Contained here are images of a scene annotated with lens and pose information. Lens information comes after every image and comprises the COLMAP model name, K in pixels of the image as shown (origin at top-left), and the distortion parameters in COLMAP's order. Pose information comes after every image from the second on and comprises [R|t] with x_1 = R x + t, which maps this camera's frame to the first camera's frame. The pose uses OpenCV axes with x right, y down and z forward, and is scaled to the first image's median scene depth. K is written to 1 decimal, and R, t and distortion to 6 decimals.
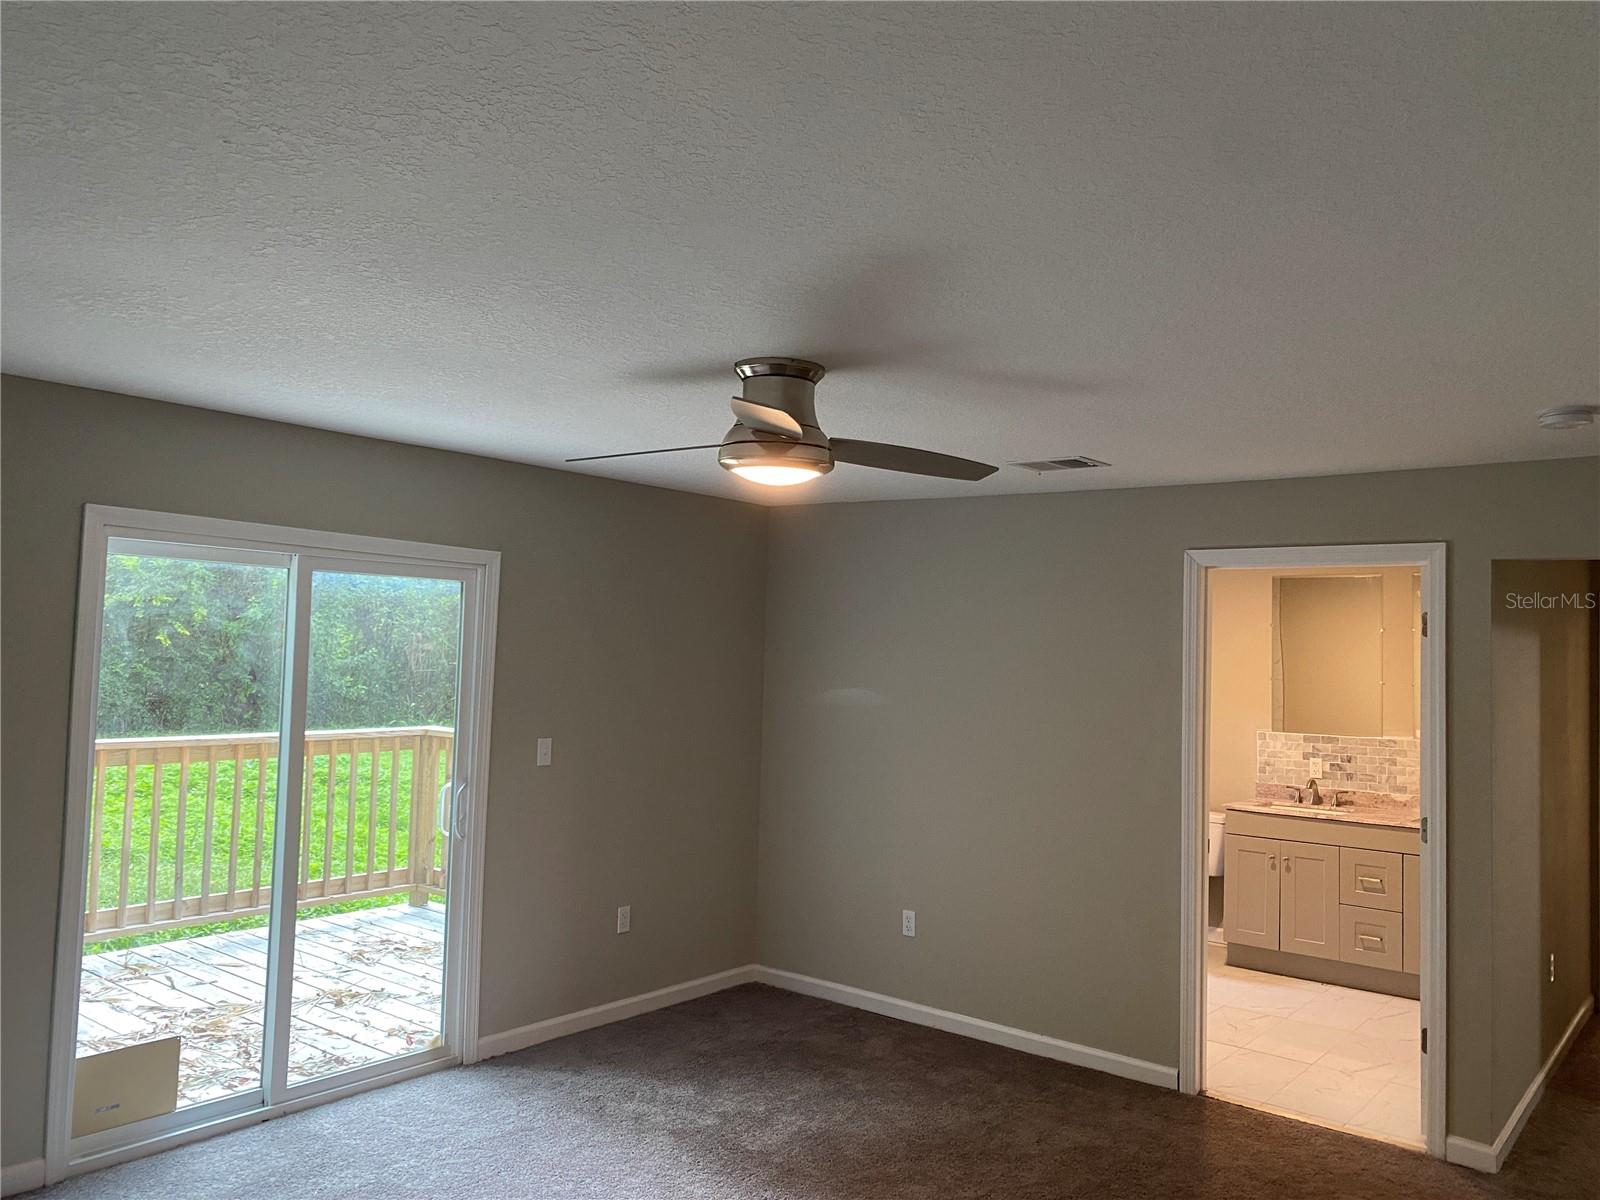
lens RADIAL K [[1221.3, 0, 793.7], [0, 1221.3, 601.9], [0, 0, 1]] dist [0.067782, -0.096185]
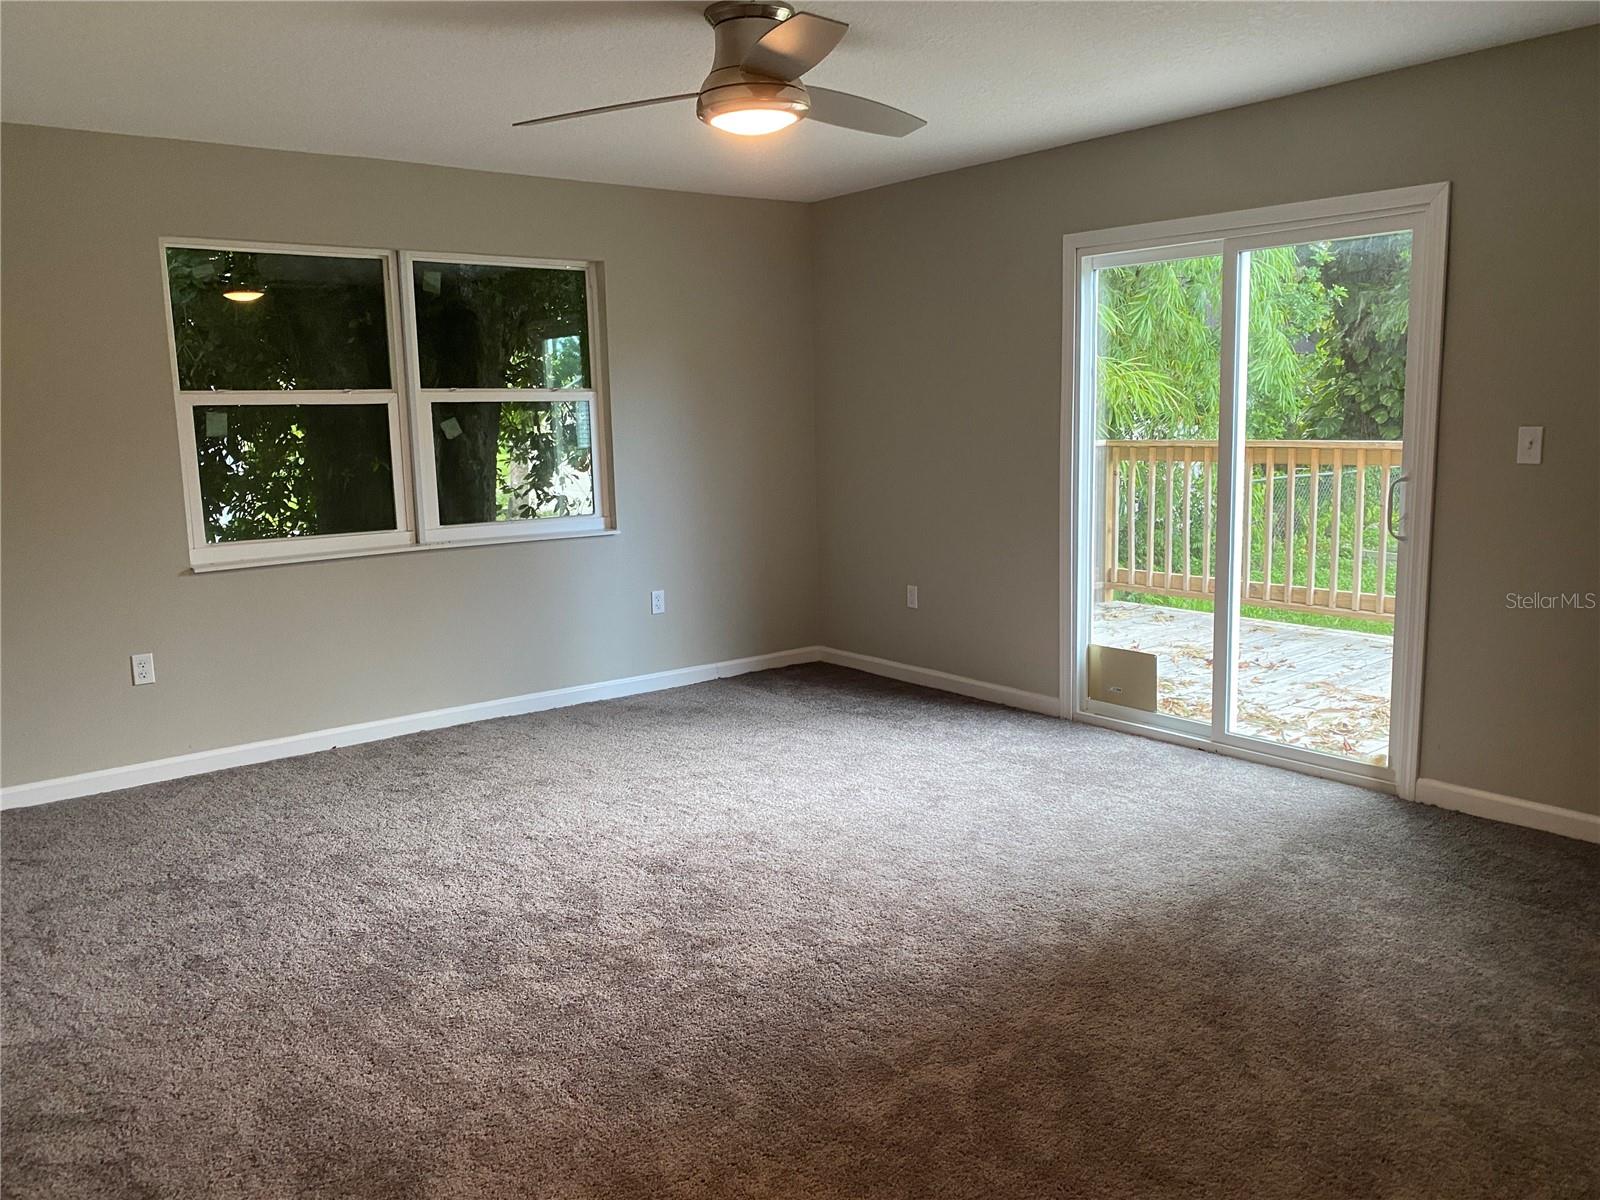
lens RADIAL K [[1221.3, 0, 793.7], [0, 1221.3, 601.9], [0, 0, 1]] dist [0.067782, -0.096185]
pose [[-0.222586, 0.156951, -0.962196, 0.685089], [0.081417, 0.986501, 0.142081, 0.081245], [0.971507, -0.046714, -0.232360, 0.830583]]
